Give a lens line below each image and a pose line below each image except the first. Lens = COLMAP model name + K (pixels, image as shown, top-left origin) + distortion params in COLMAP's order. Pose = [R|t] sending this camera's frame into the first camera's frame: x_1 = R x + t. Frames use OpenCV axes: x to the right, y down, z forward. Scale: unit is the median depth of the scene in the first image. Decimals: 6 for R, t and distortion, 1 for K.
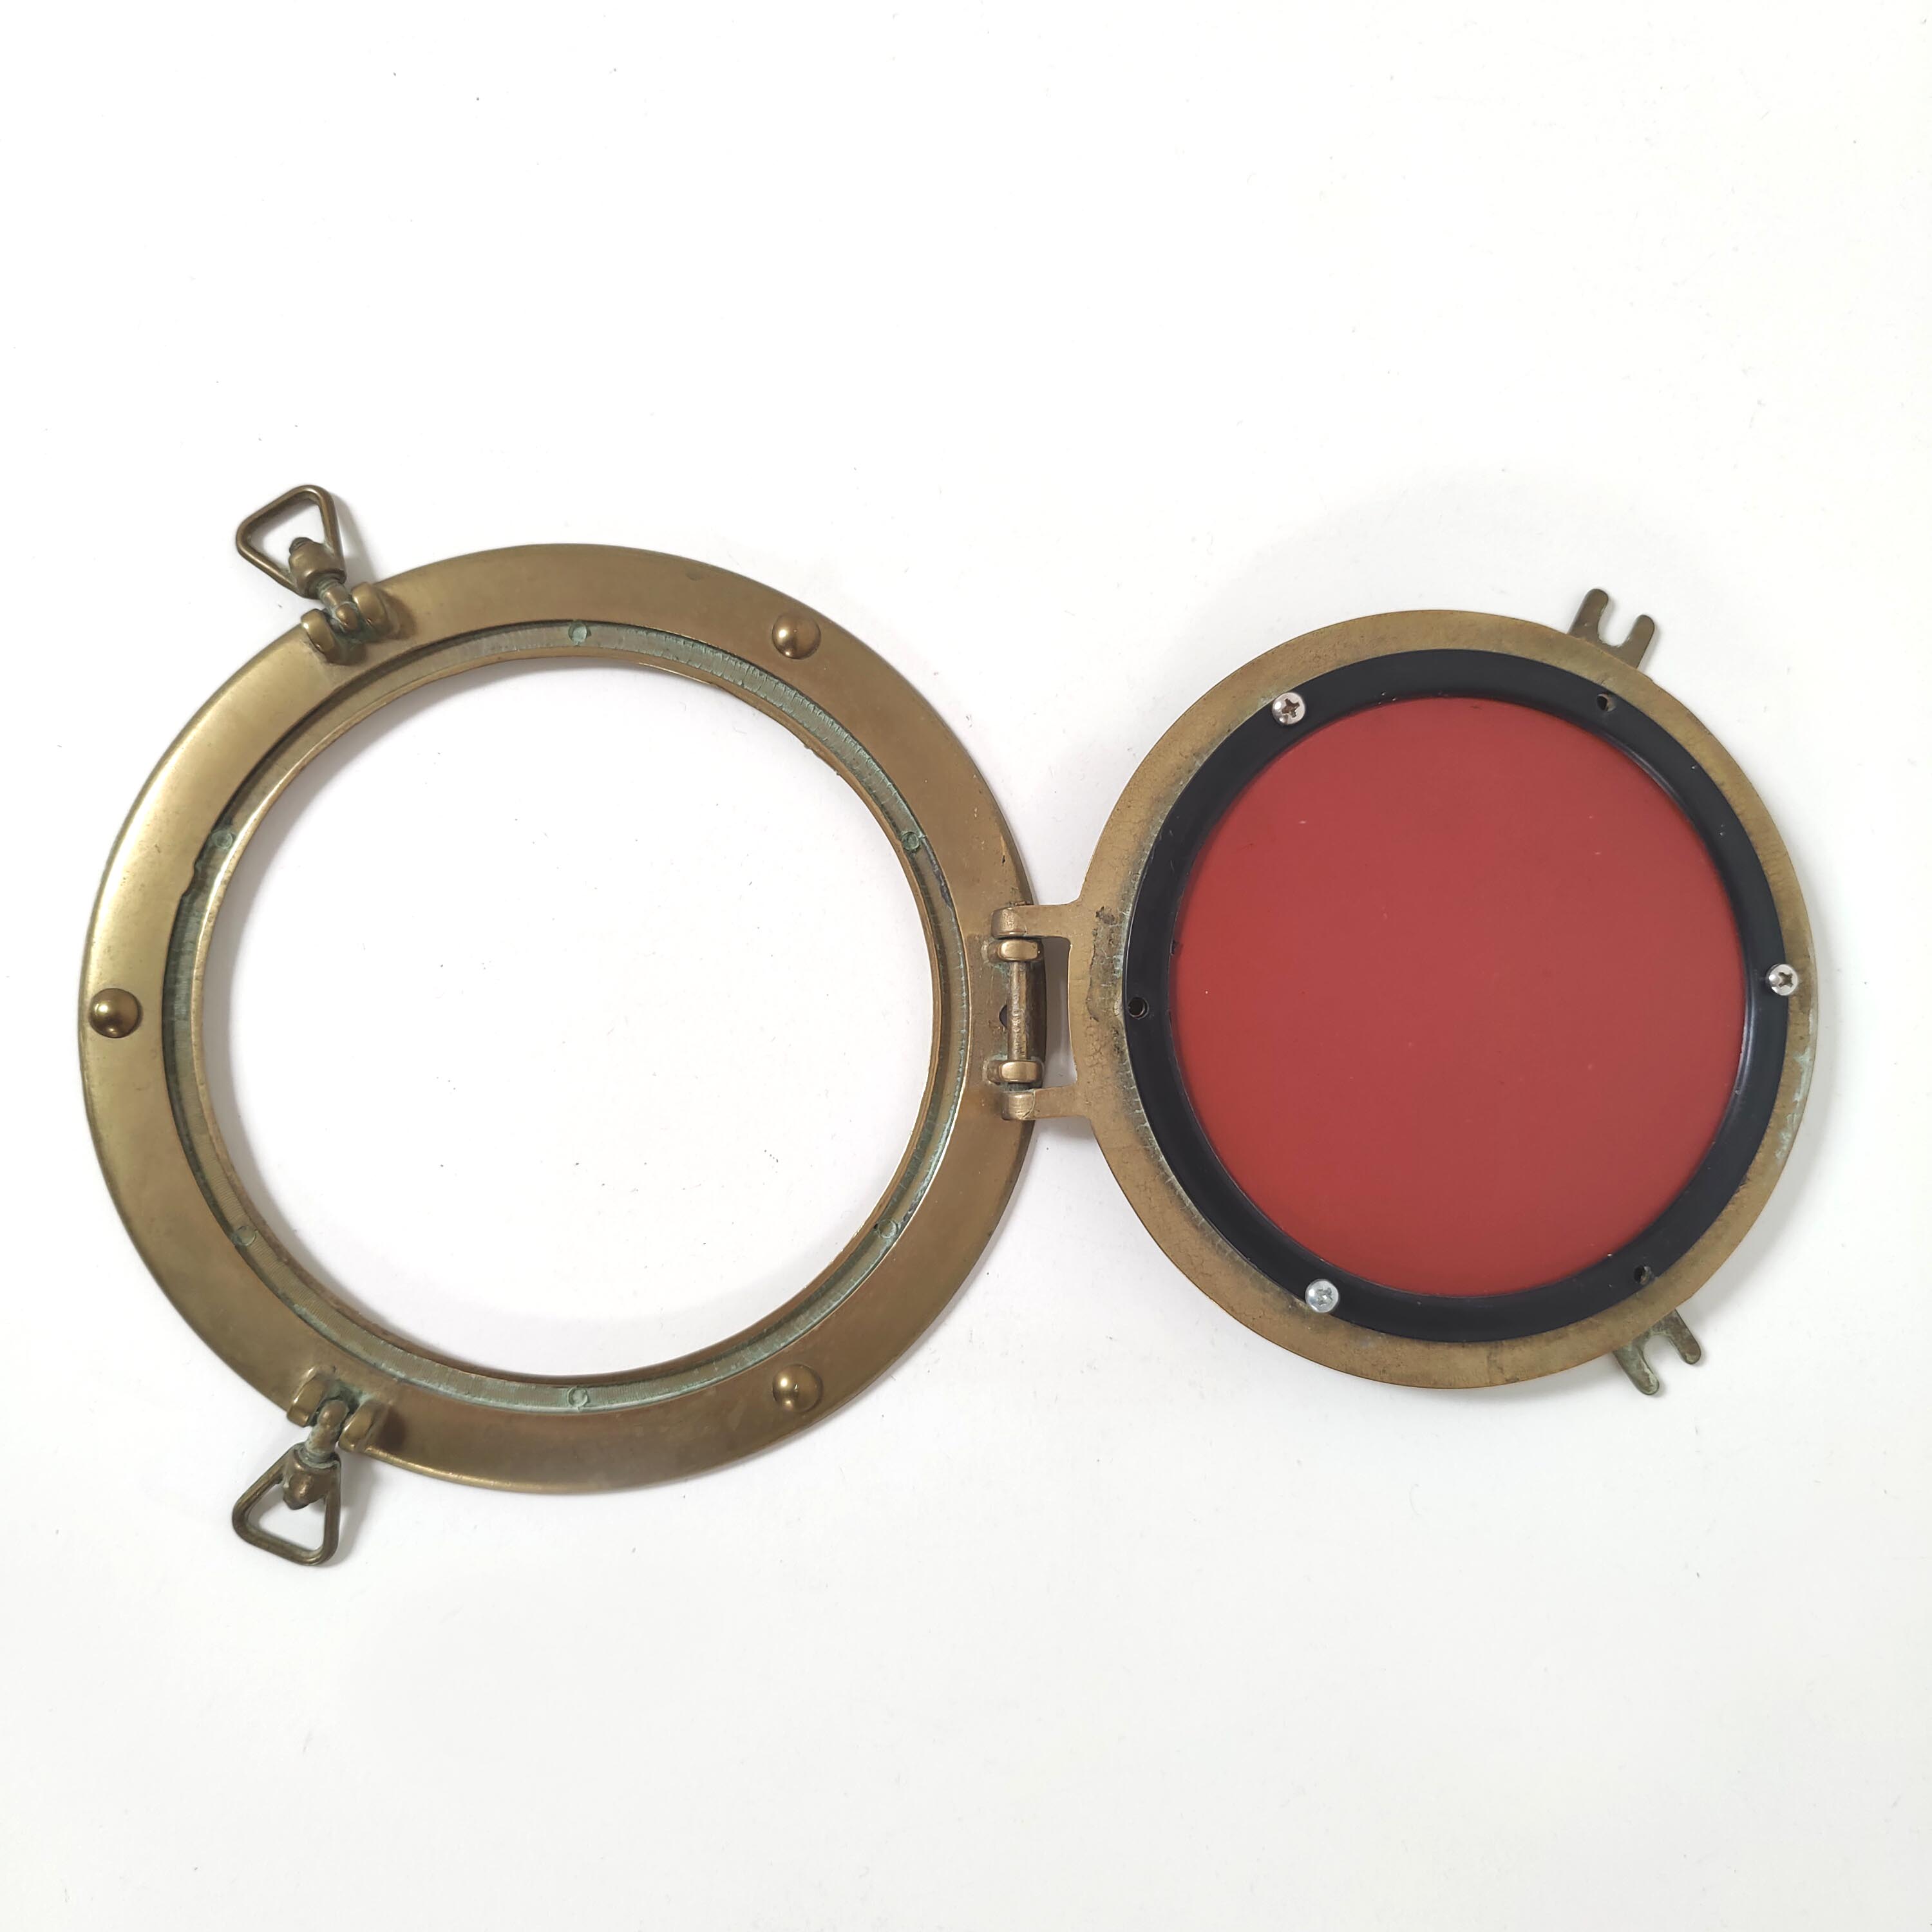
lens RADIAL K [[1477.7, 0, 972.1], [0, 1477.7, 975.0], [0, 0, 1]] dist [0.001386, 0.016021]
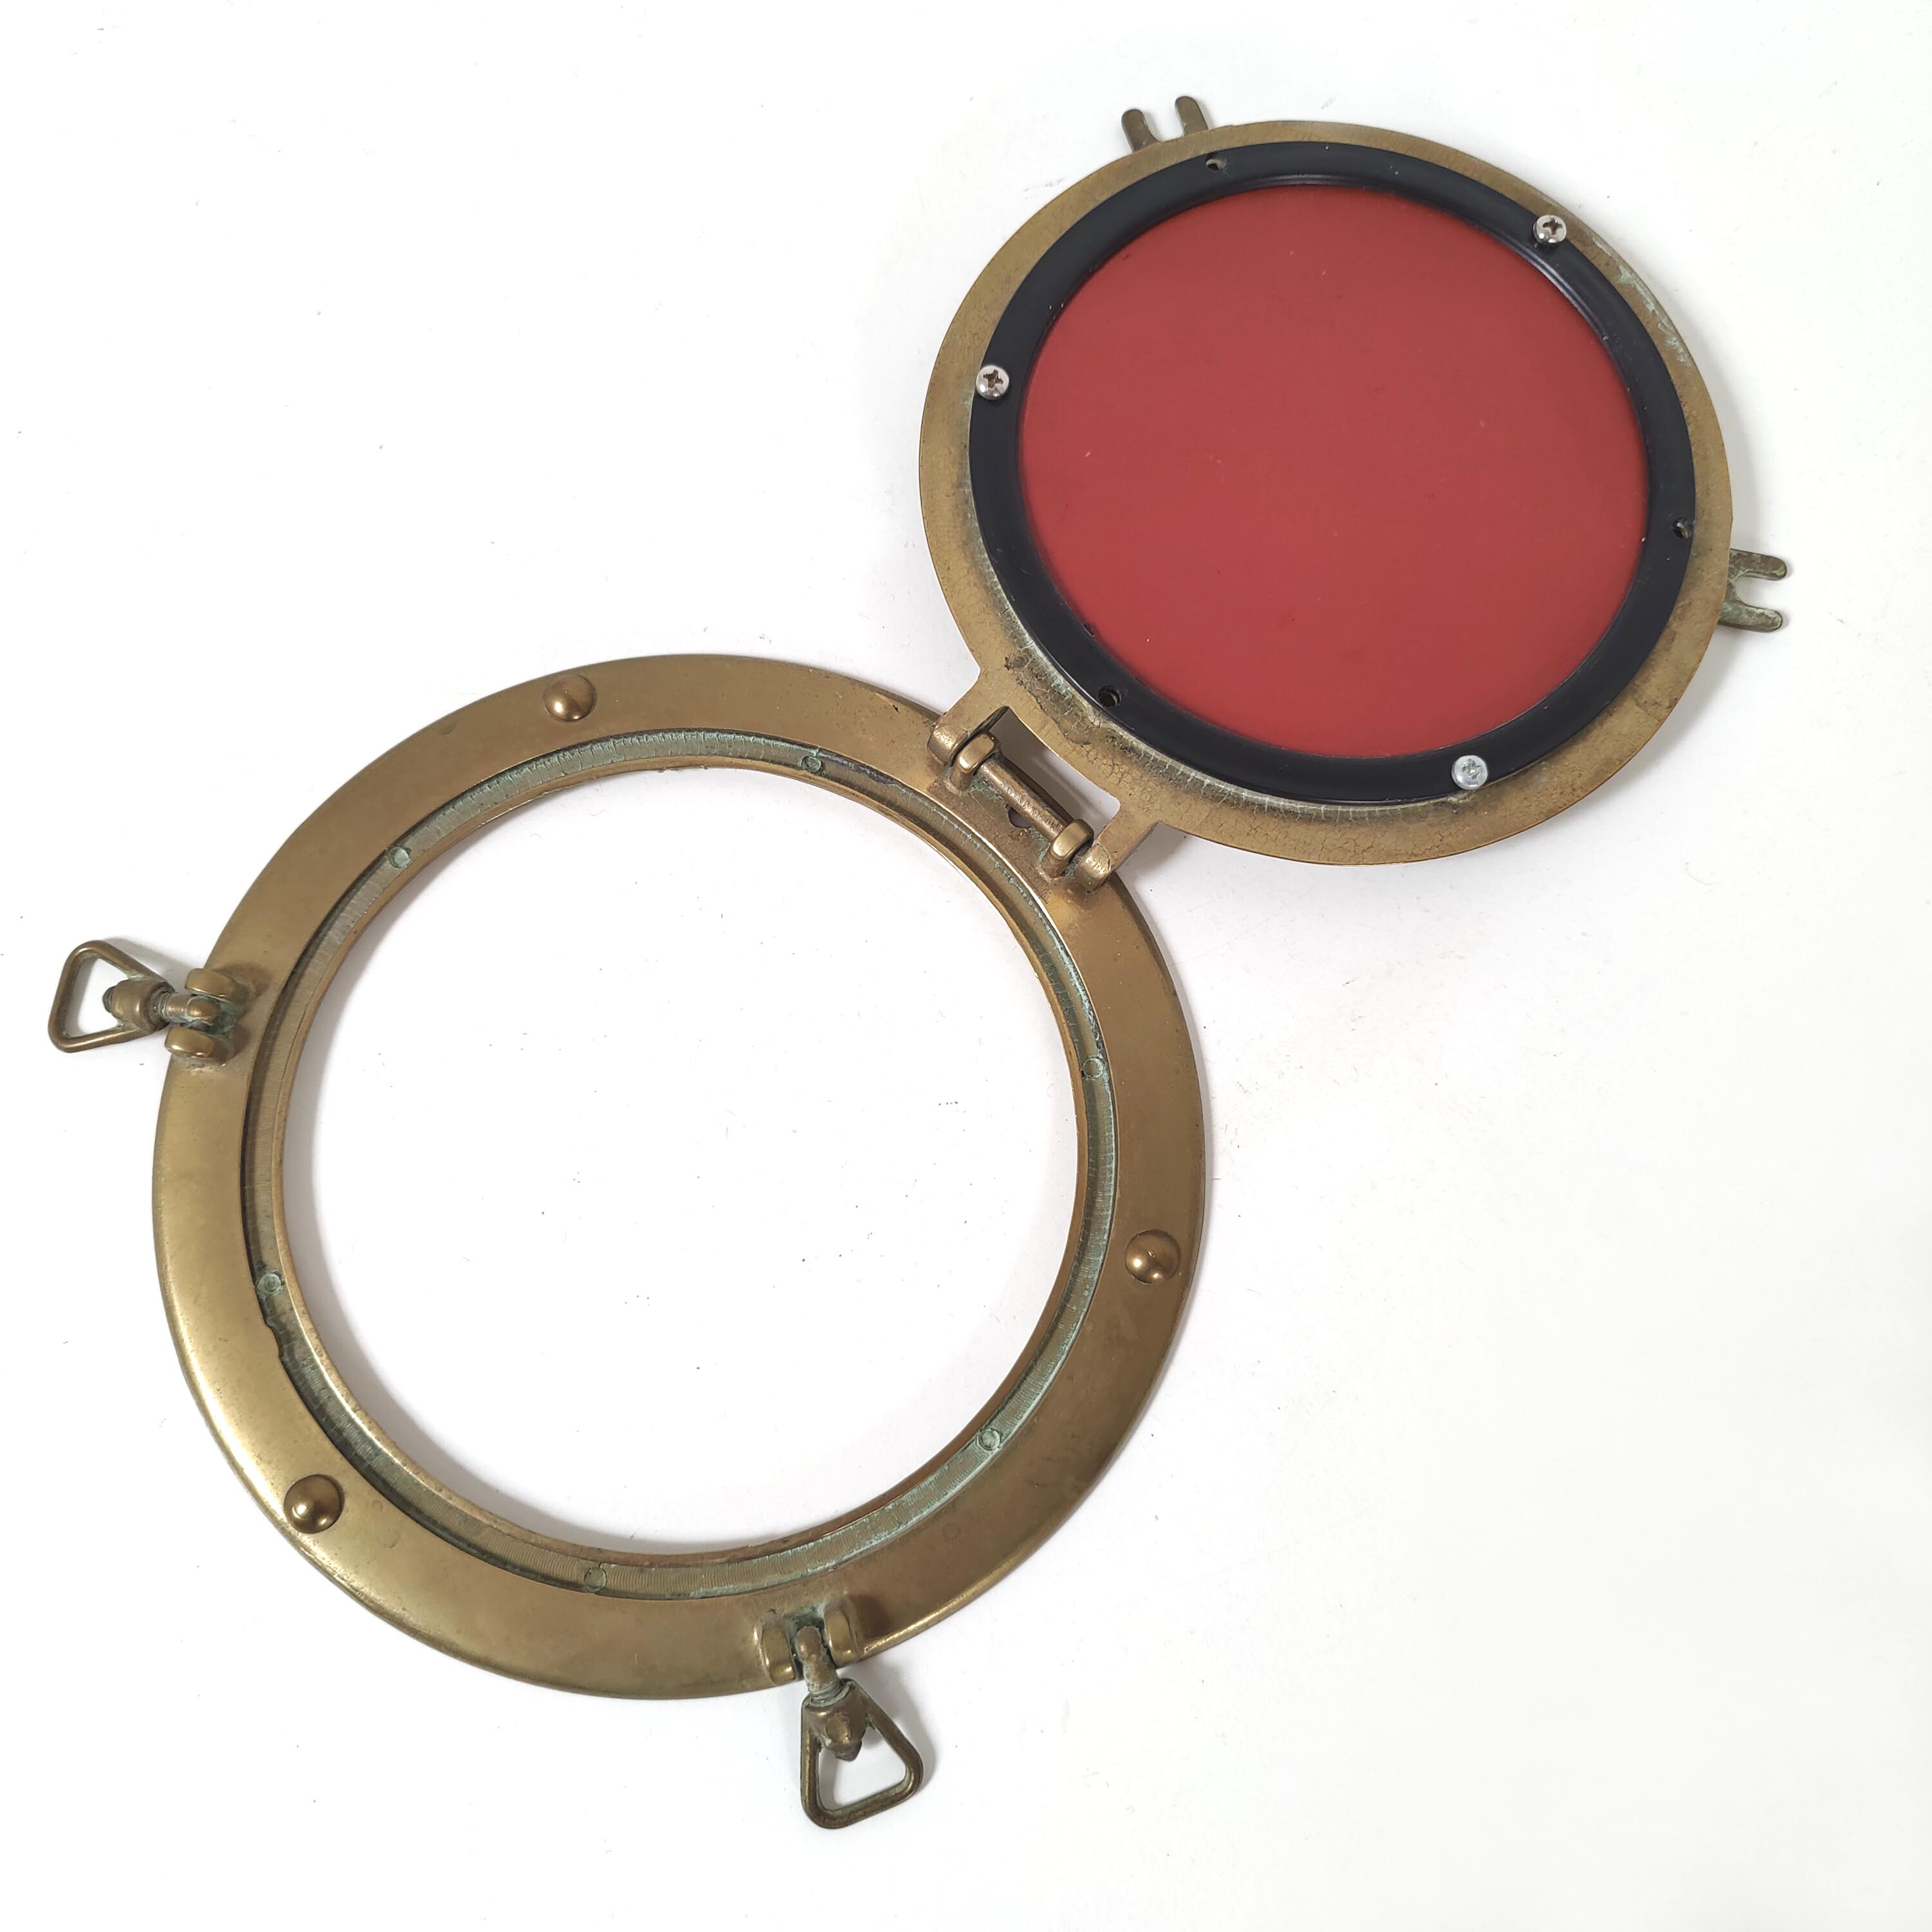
lens RADIAL K [[1477.7, 0, 972.1], [0, 1477.7, 975.0], [0, 0, 1]] dist [0.001386, 0.016021]
pose [[0.698468, -0.712537, 0.066583, -0.132416], [0.715641, 0.695474, -0.064597, 0.139640], [-0.000280, 0.092769, 0.995688, 0.085149]]
